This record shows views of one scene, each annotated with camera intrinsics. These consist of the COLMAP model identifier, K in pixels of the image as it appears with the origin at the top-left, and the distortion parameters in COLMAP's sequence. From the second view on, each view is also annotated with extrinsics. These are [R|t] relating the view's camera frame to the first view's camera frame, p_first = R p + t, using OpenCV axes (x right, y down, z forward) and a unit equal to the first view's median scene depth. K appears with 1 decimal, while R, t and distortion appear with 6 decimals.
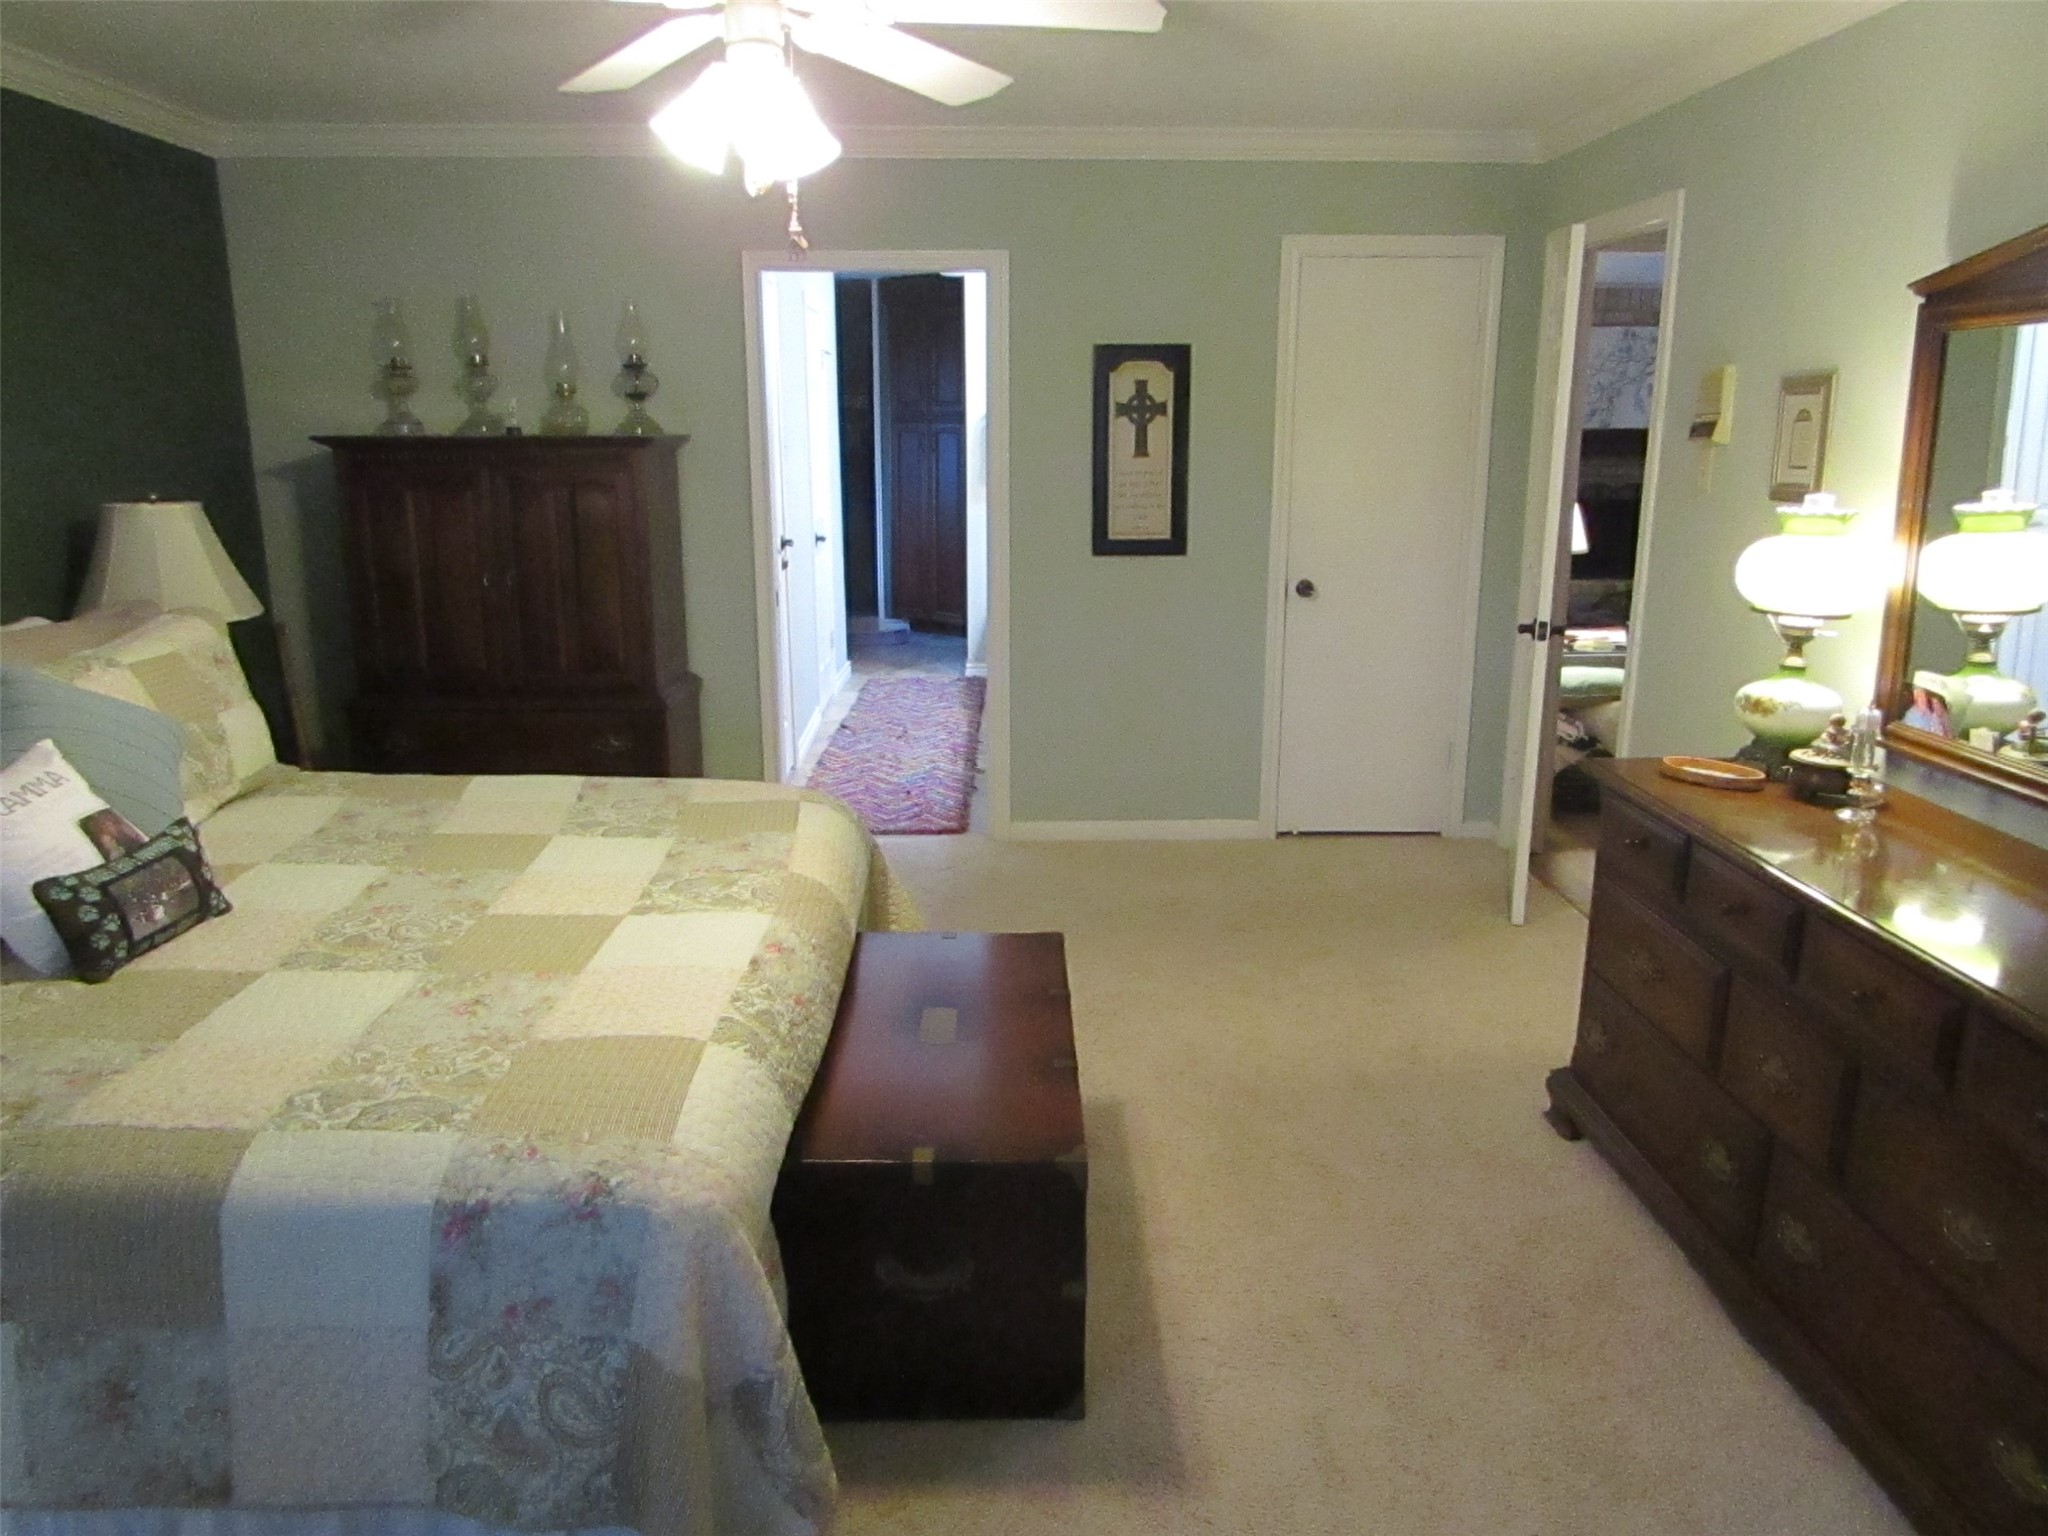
lens RADIAL K [[1451.9, 0, 1028.1], [0, 1451.9, 756.2], [0, 0, 1]] dist [-0.001356, -0.010722]
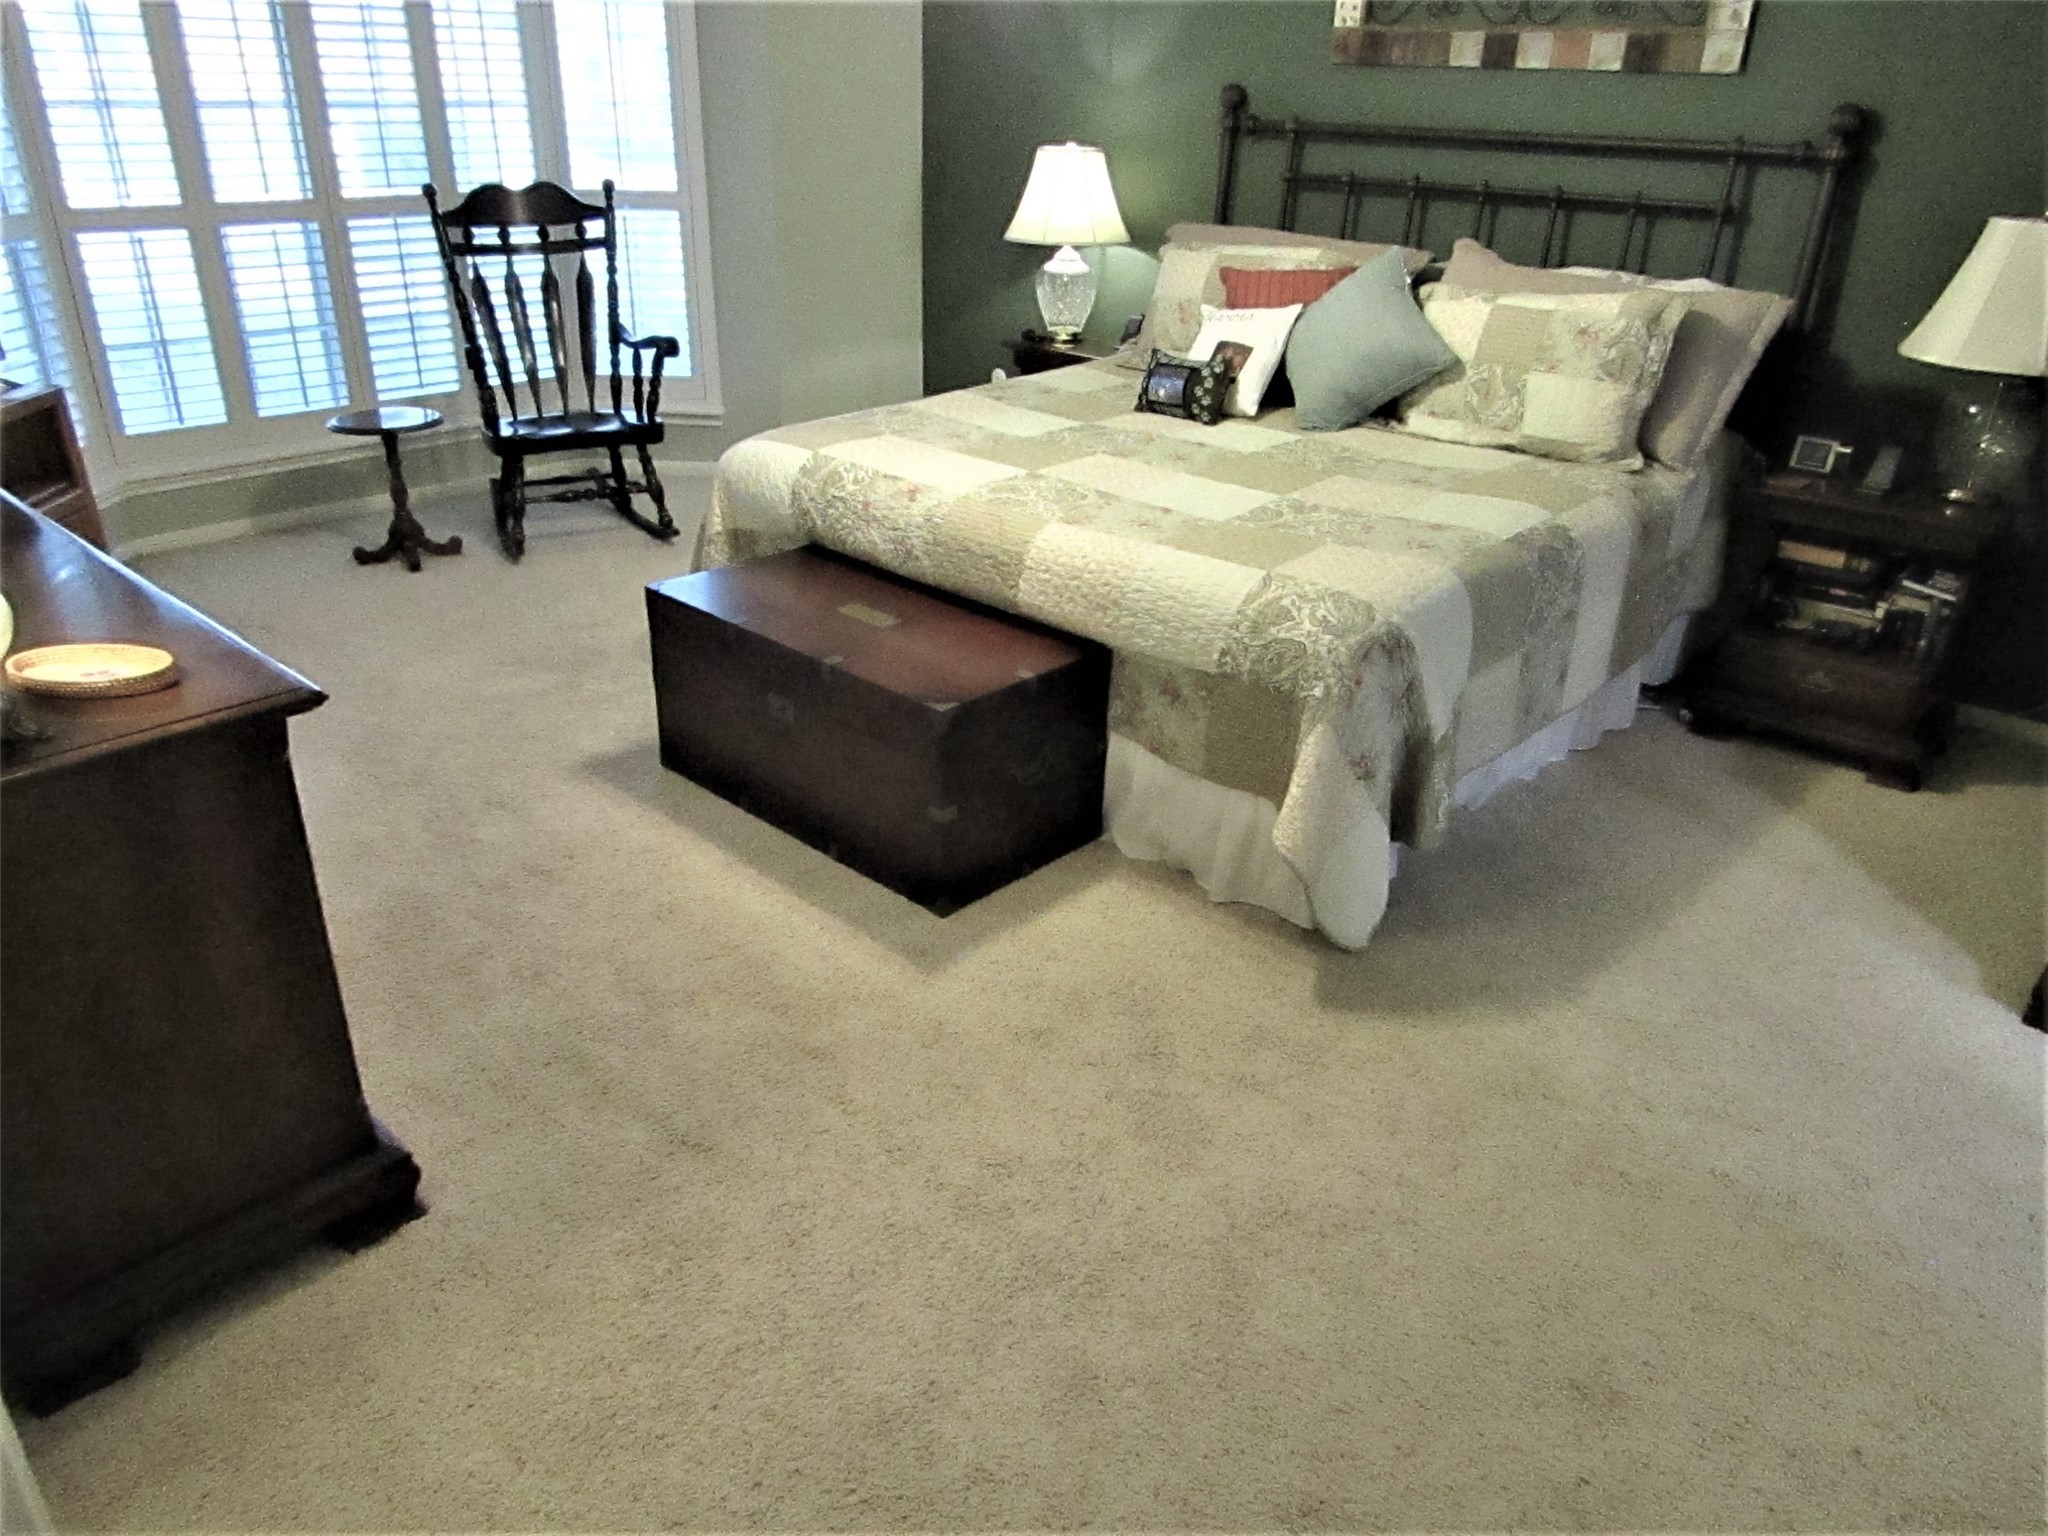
lens RADIAL K [[1451.9, 0, 1033.8], [0, 1451.9, 760.9], [0, 0, 1]] dist [-0.001356, -0.010722]
pose [[-0.699021, 0.285110, -0.655806, 0.651257], [-0.193432, 0.807507, 0.557240, -0.404644], [0.688443, 0.516377, -0.509315, 1.739222]]
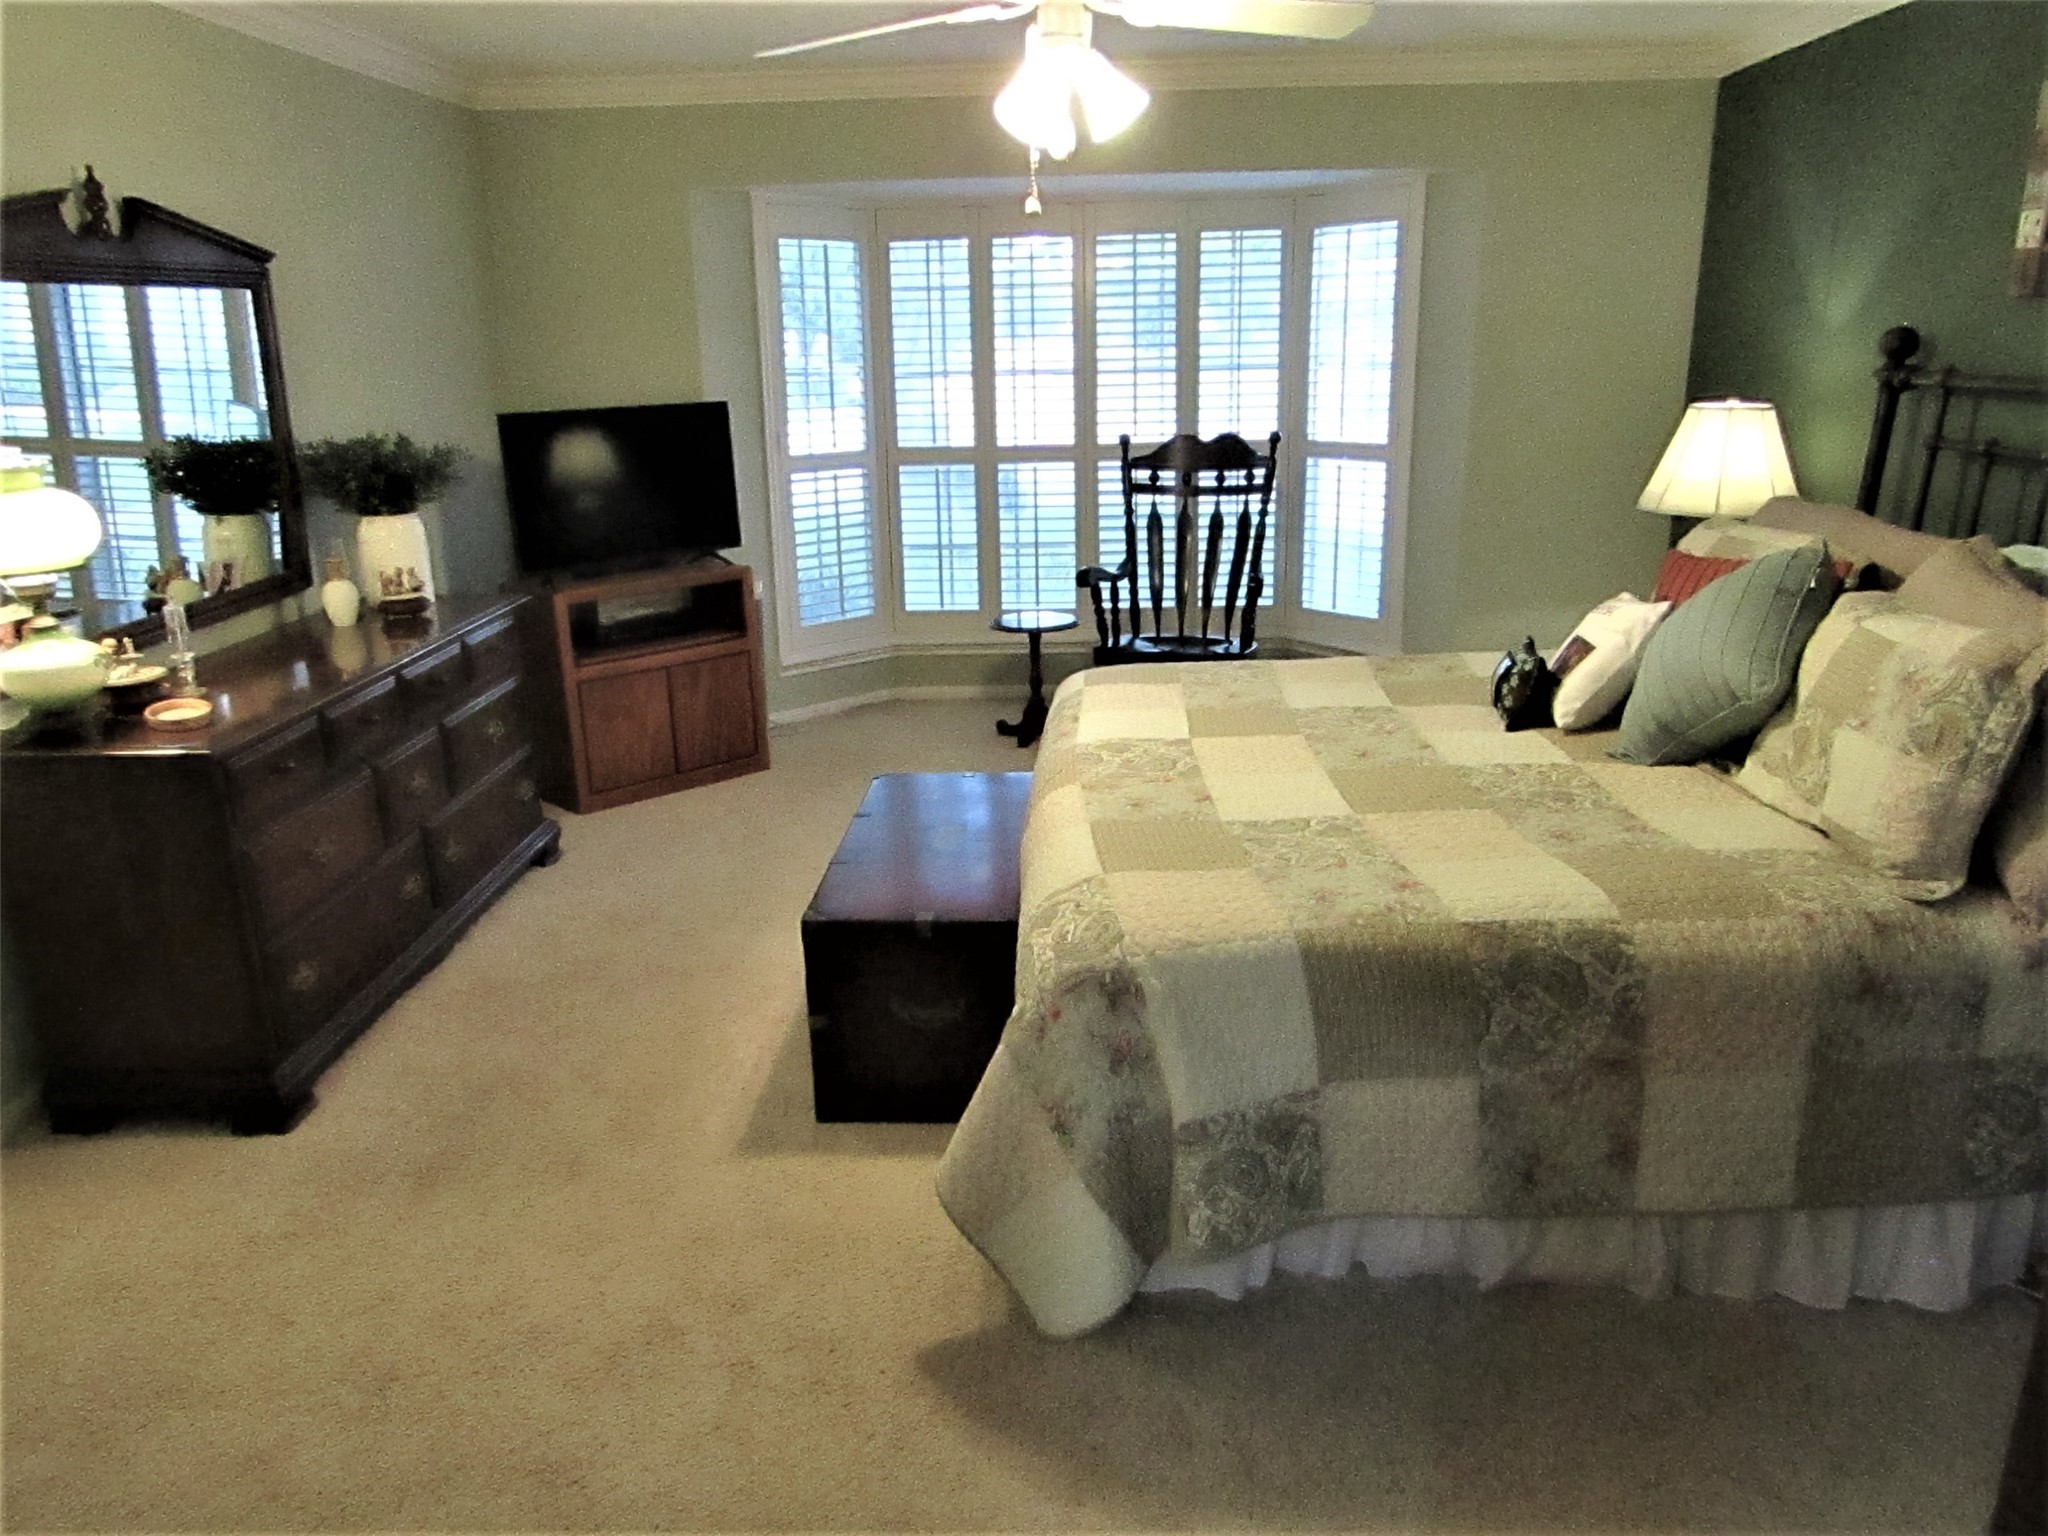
lens RADIAL K [[1451.9, 0, 1023.8], [0, 1451.9, 765.9], [0, 0, 1]] dist [-0.001356, -0.010722]
pose [[-0.997188, -0.001823, 0.074921, -0.215303], [0.036301, 0.862850, 0.504155, -0.492849], [-0.065564, 0.505457, -0.860357, 2.017751]]
